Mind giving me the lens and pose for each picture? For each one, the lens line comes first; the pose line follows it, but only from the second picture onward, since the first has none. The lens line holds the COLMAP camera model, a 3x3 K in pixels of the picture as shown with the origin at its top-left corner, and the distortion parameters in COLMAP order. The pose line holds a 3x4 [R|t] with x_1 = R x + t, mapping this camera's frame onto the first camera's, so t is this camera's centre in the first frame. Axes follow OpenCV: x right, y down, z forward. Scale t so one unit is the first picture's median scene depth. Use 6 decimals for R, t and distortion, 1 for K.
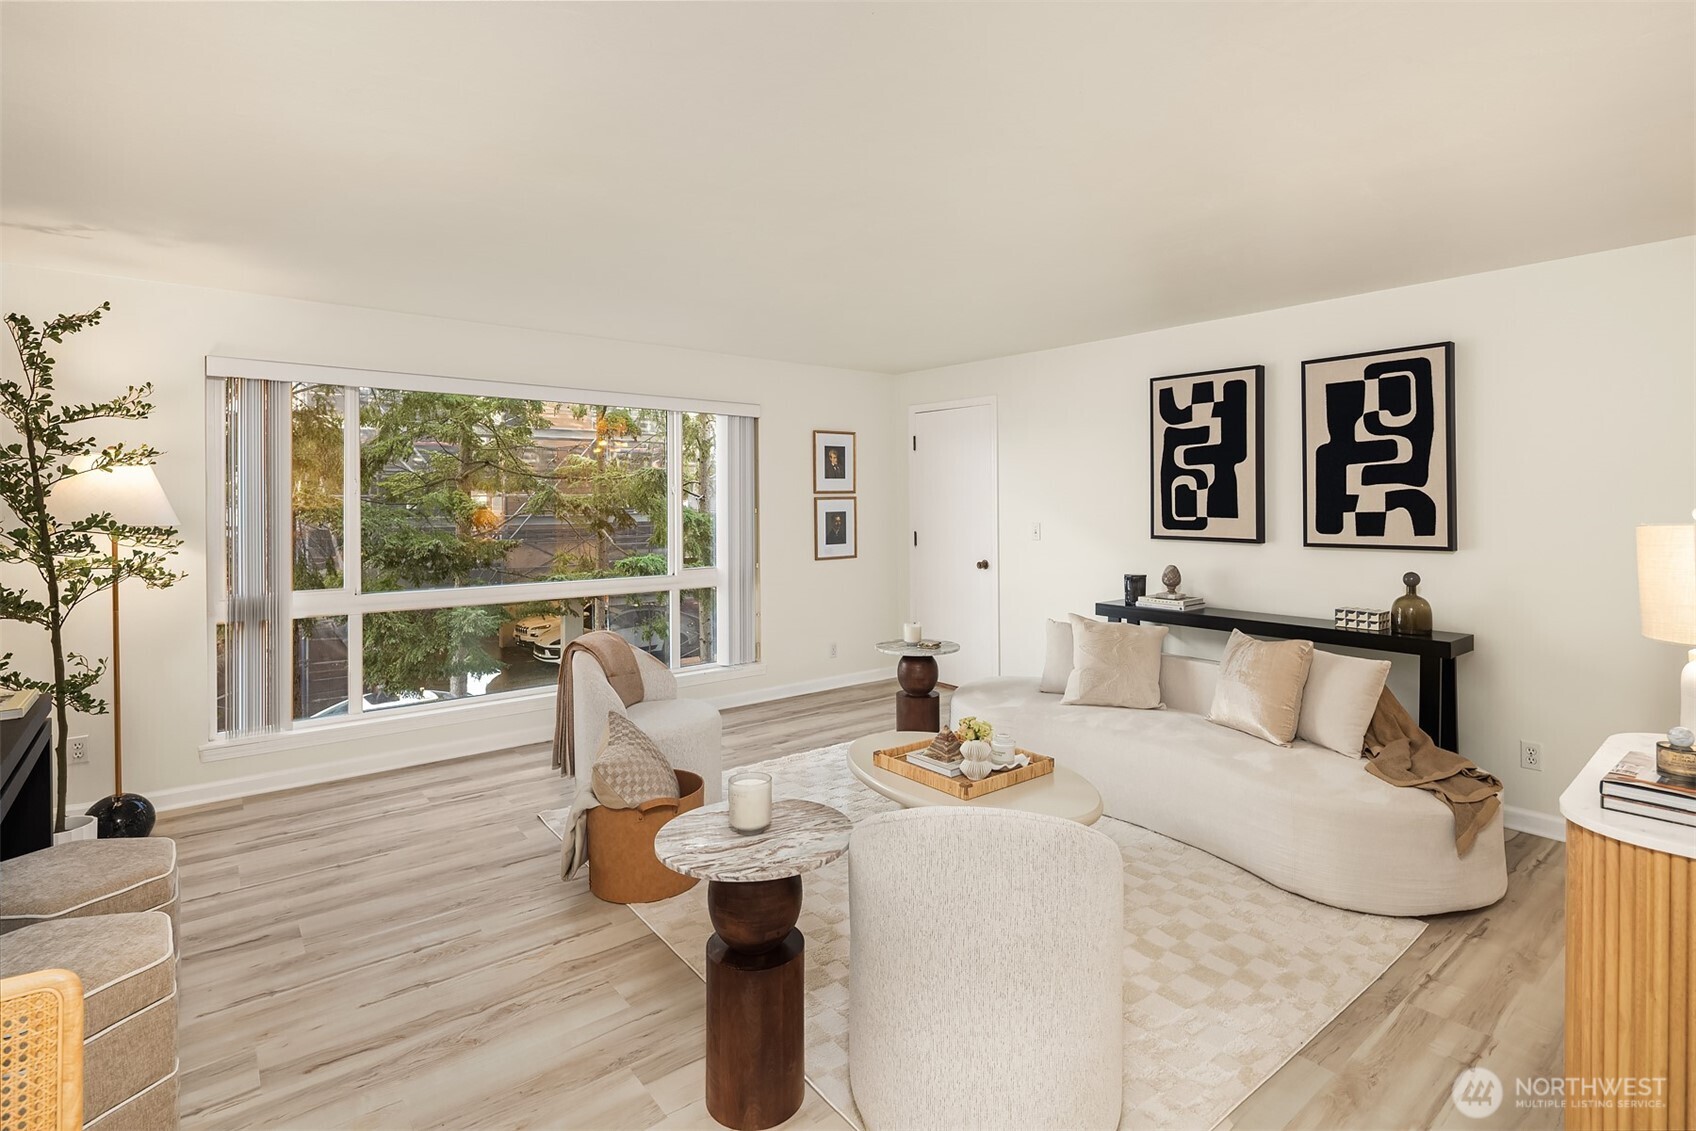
lens RADIAL K [[826.2, 0, 852.7], [0, 826.2, 512.6], [0, 0, 1]] dist [-0.000367, -0.000126]
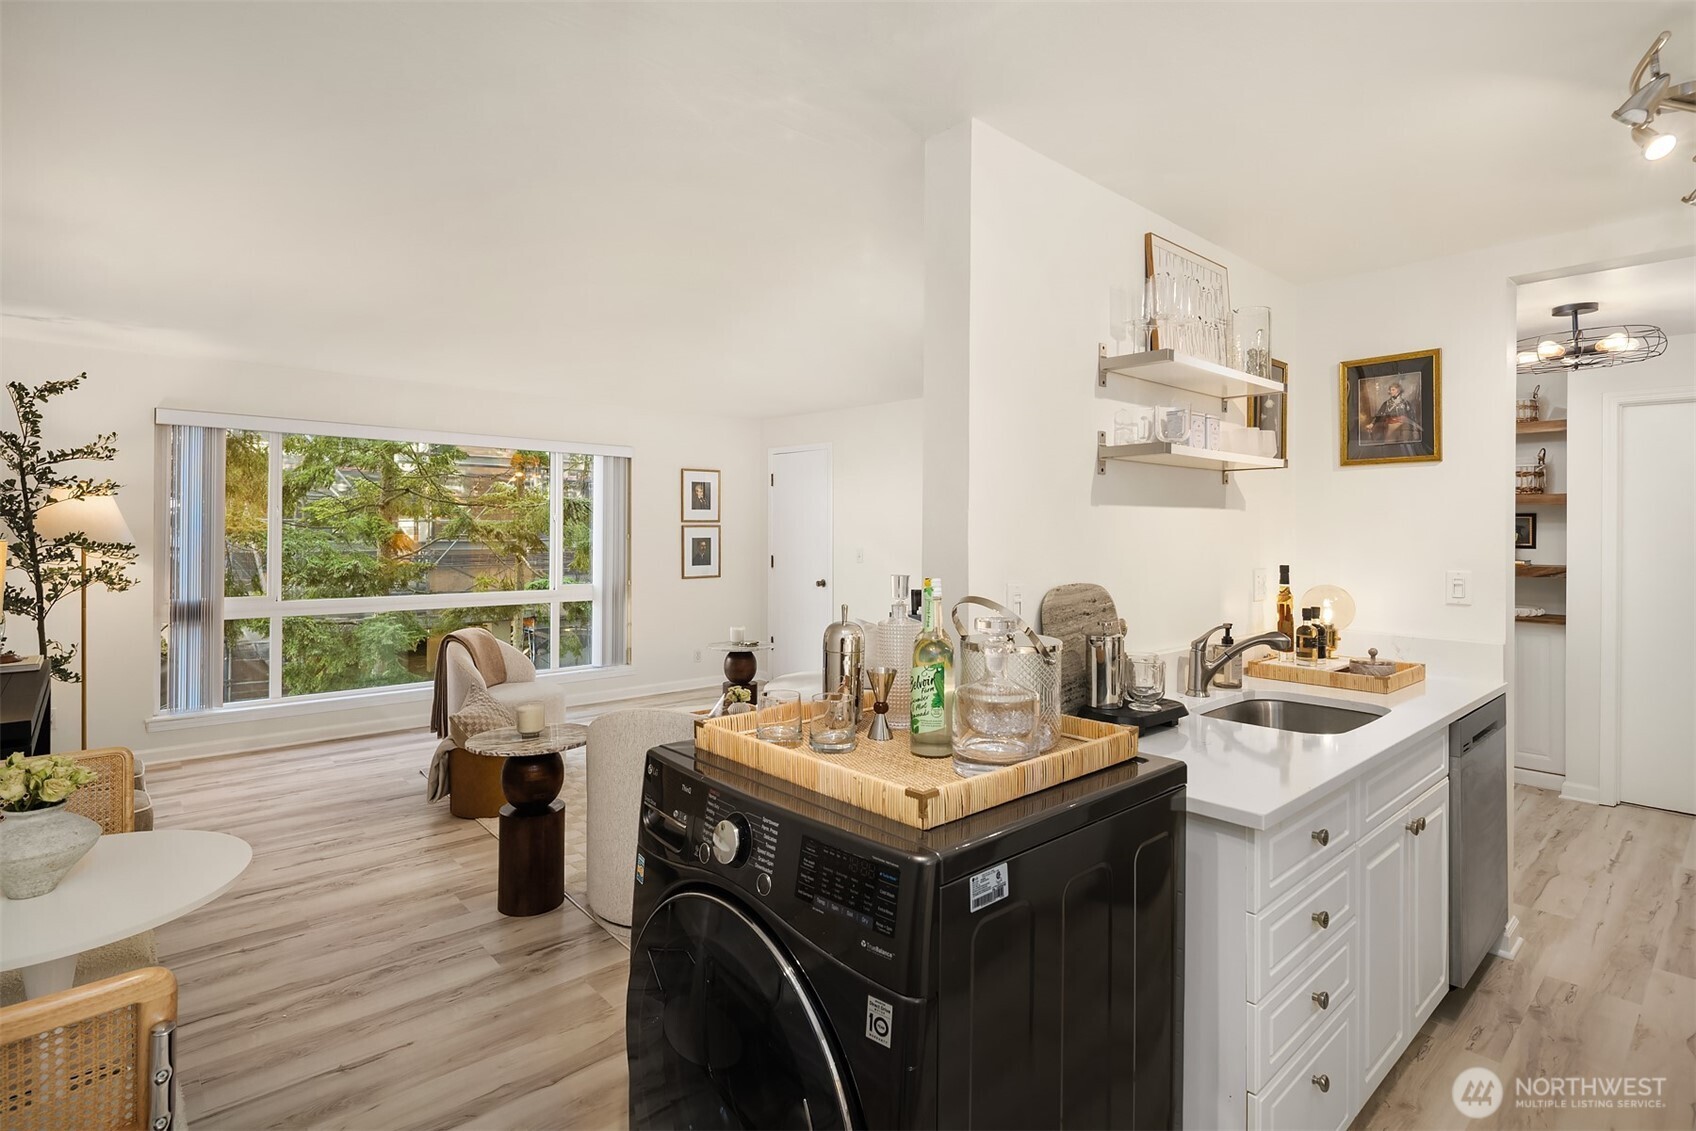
lens RADIAL K [[843.2, 0, 849.3], [0, 843.2, 534.7], [0, 0, 1]] dist [0.000085, -0.000189]
pose [[0.998646, 0.009127, 0.051223, 0.241960], [-0.008708, 0.999927, -0.008401, 0.005110], [-0.051296, 0.007944, 0.998652, -0.391379]]
